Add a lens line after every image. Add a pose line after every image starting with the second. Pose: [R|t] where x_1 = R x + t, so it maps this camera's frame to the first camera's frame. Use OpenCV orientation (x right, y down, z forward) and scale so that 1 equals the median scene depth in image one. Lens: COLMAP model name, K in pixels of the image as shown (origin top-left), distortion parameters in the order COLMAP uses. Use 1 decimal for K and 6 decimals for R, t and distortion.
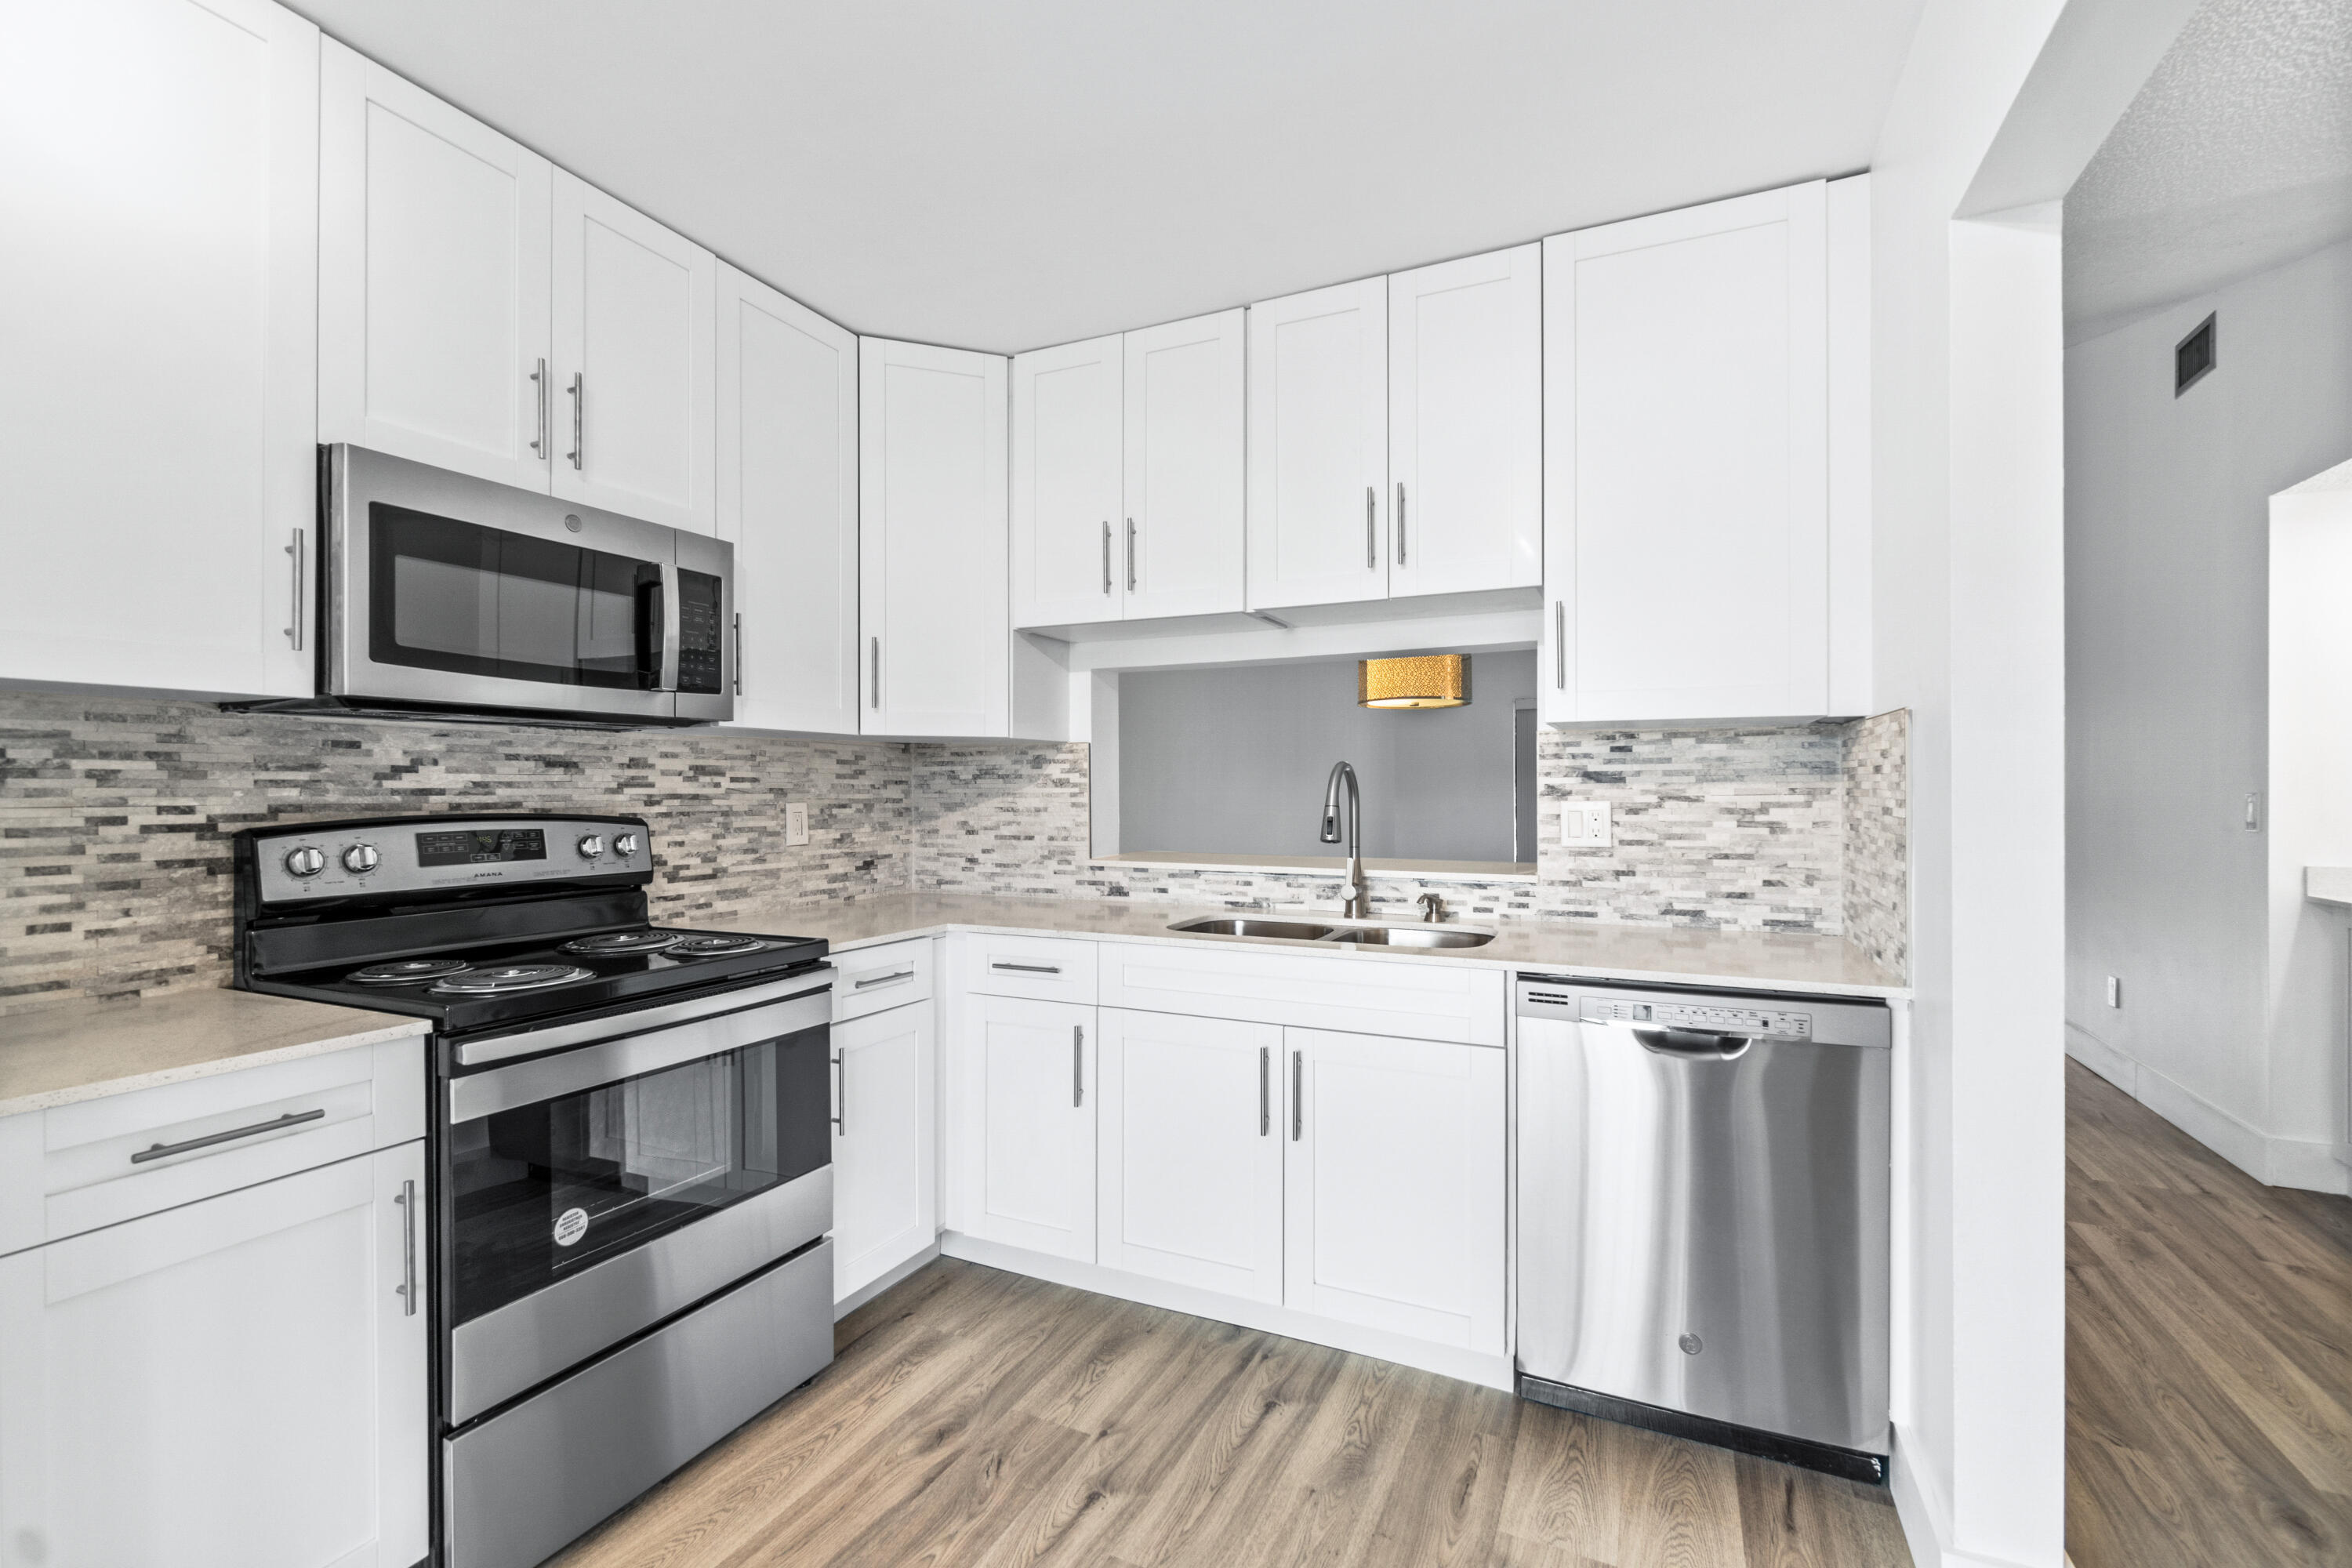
lens RADIAL K [[1019.0, 0, 1176.0], [0, 1019.0, 784.0], [0, 0, 1]] dist [-0.001533, -0.000491]
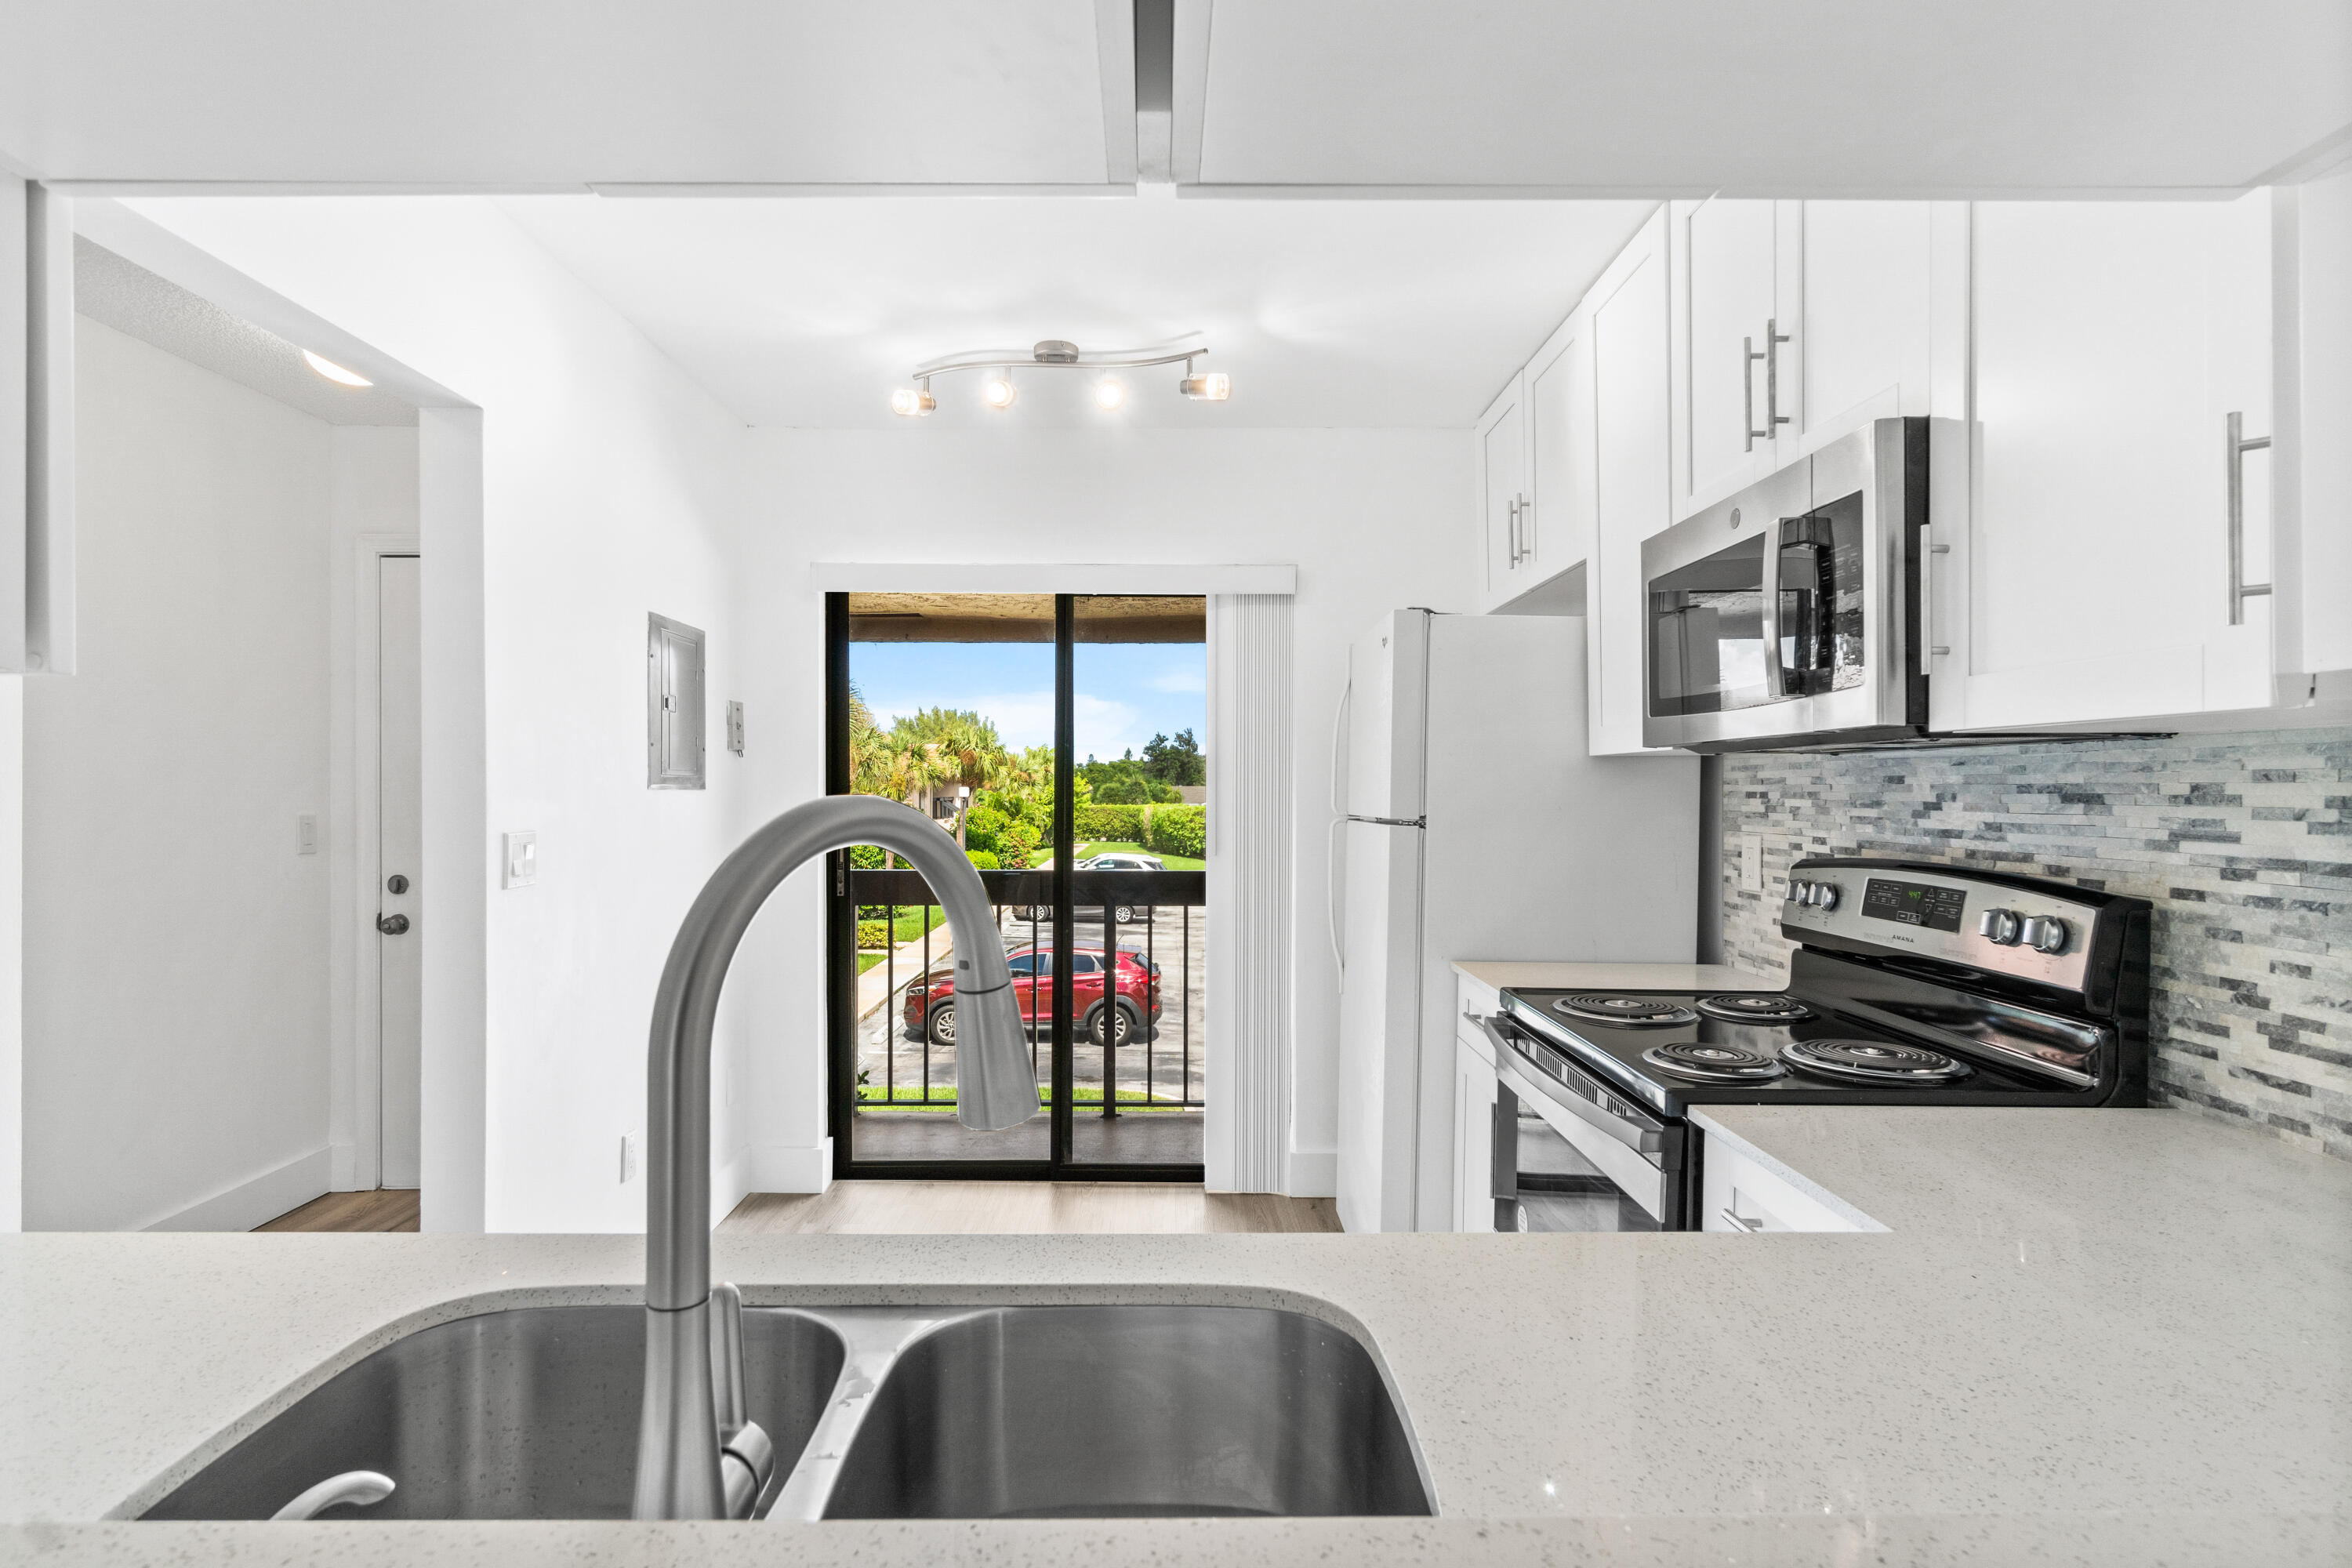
lens RADIAL K [[1173.8, 0, 1169.2], [0, 1173.8, 788.0], [0, 0, 1]] dist [0.001313, 0.000461]
pose [[-0.901353, 0.001298, -0.433083, 0.200454], [0.002825, 0.999992, -0.002884, -0.023353], [0.433075, -0.003823, -0.901350, 1.307714]]
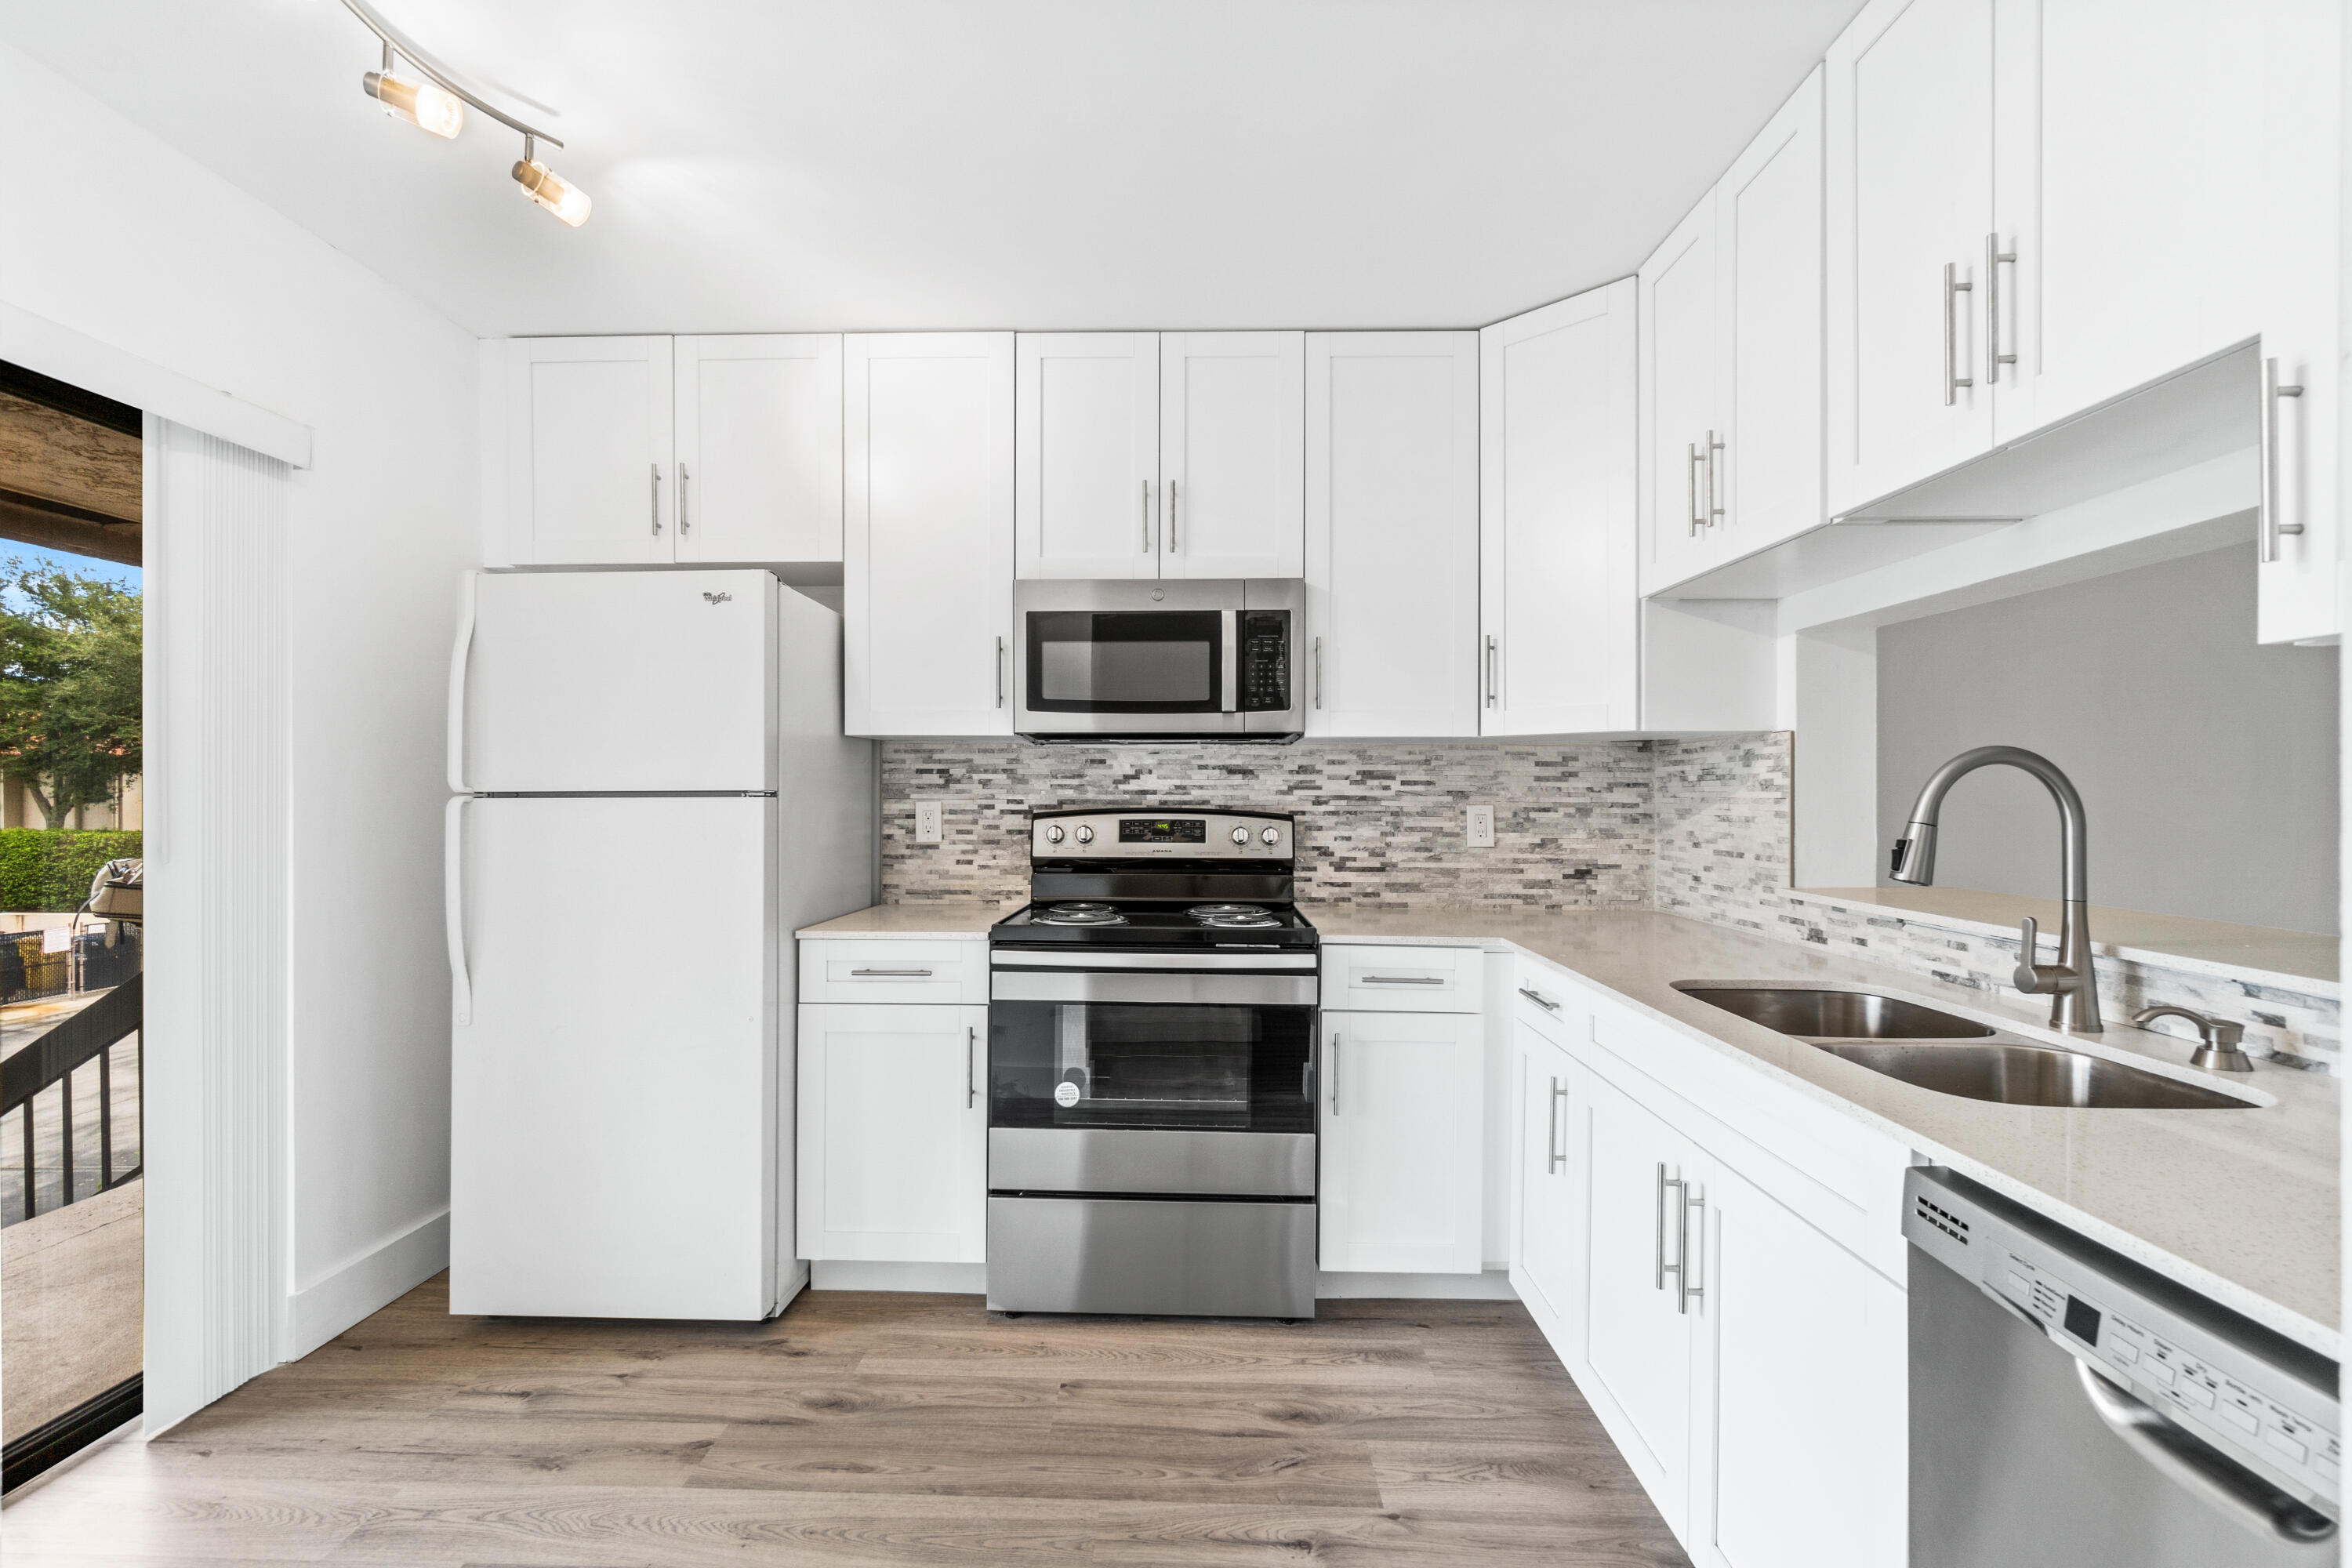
lens RADIAL K [[1027.5, 0, 1165.7], [0, 1027.5, 789.9], [0, 0, 1]] dist [-0.003049, -0.000487]
pose [[0.405519, 0.002209, -0.914084, 0.516903], [0.000140, 0.999997, 0.002479, 0.000624], [0.914087, -0.001134, 0.405518, 0.353847]]
